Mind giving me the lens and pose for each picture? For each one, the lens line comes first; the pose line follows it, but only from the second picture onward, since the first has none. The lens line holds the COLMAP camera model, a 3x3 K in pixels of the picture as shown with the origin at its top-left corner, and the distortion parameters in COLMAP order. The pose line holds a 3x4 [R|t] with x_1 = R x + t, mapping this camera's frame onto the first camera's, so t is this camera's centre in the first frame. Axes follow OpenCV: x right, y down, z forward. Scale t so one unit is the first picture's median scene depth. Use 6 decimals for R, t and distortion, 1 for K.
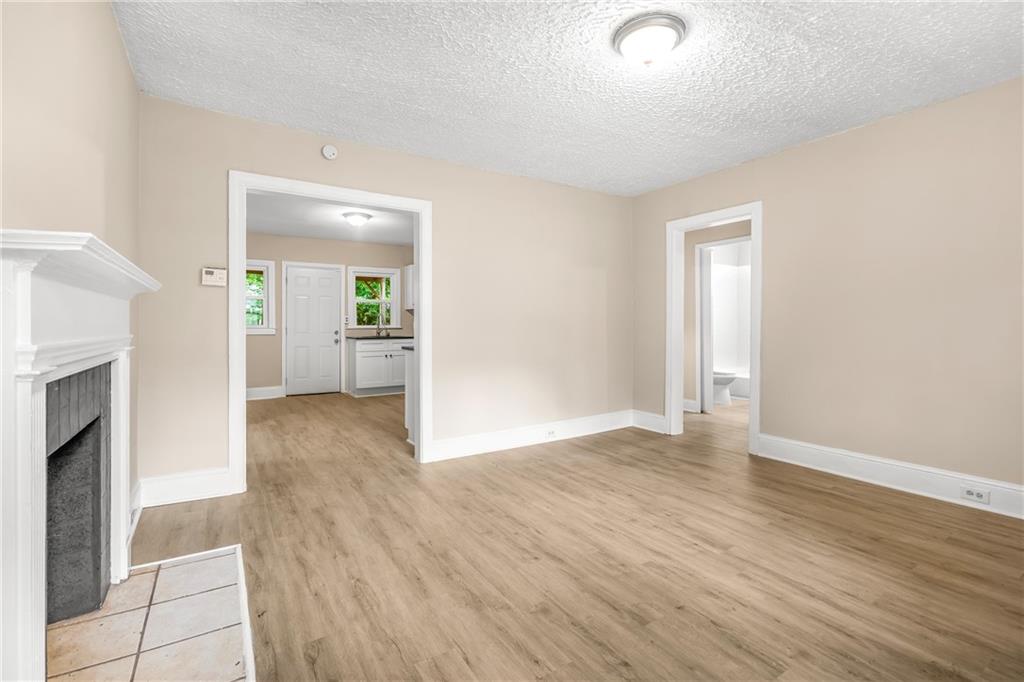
lens RADIAL K [[464.5, 0, 510.2], [0, 464.5, 333.0], [0, 0, 1]] dist [-0.010600, 0.008296]
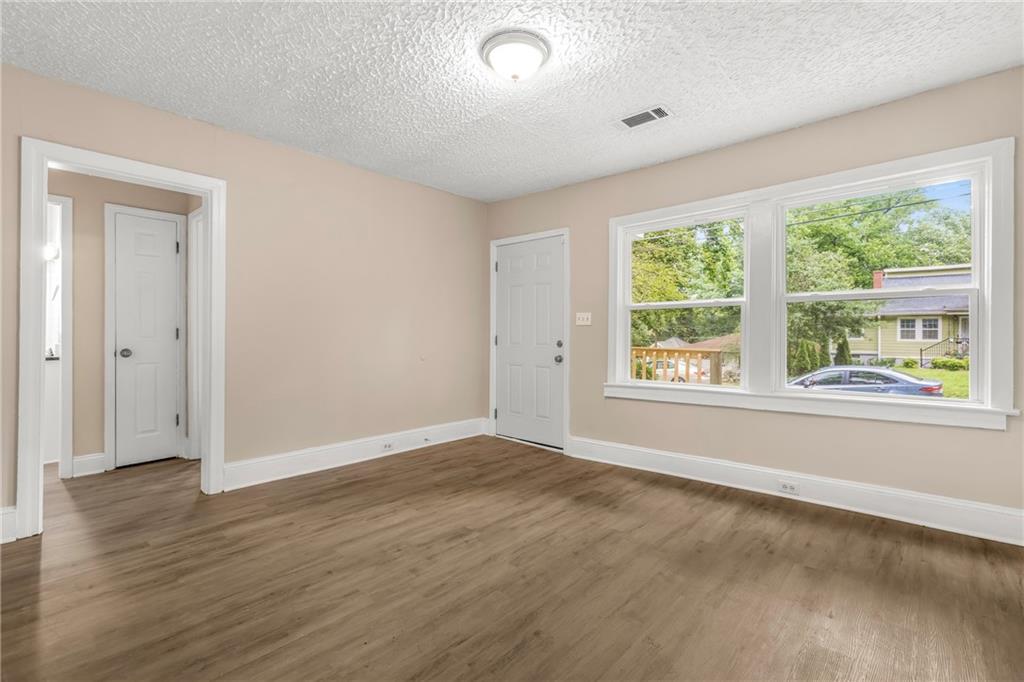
lens RADIAL K [[464.5, 0, 516.7], [0, 464.5, 342.7], [0, 0, 1]] dist [-0.010600, 0.008296]
pose [[-0.274841, -0.016726, 0.961344, -0.581213], [0.015784, 0.999635, 0.021905, -0.013205], [-0.961360, 0.021195, -0.274477, 1.074303]]
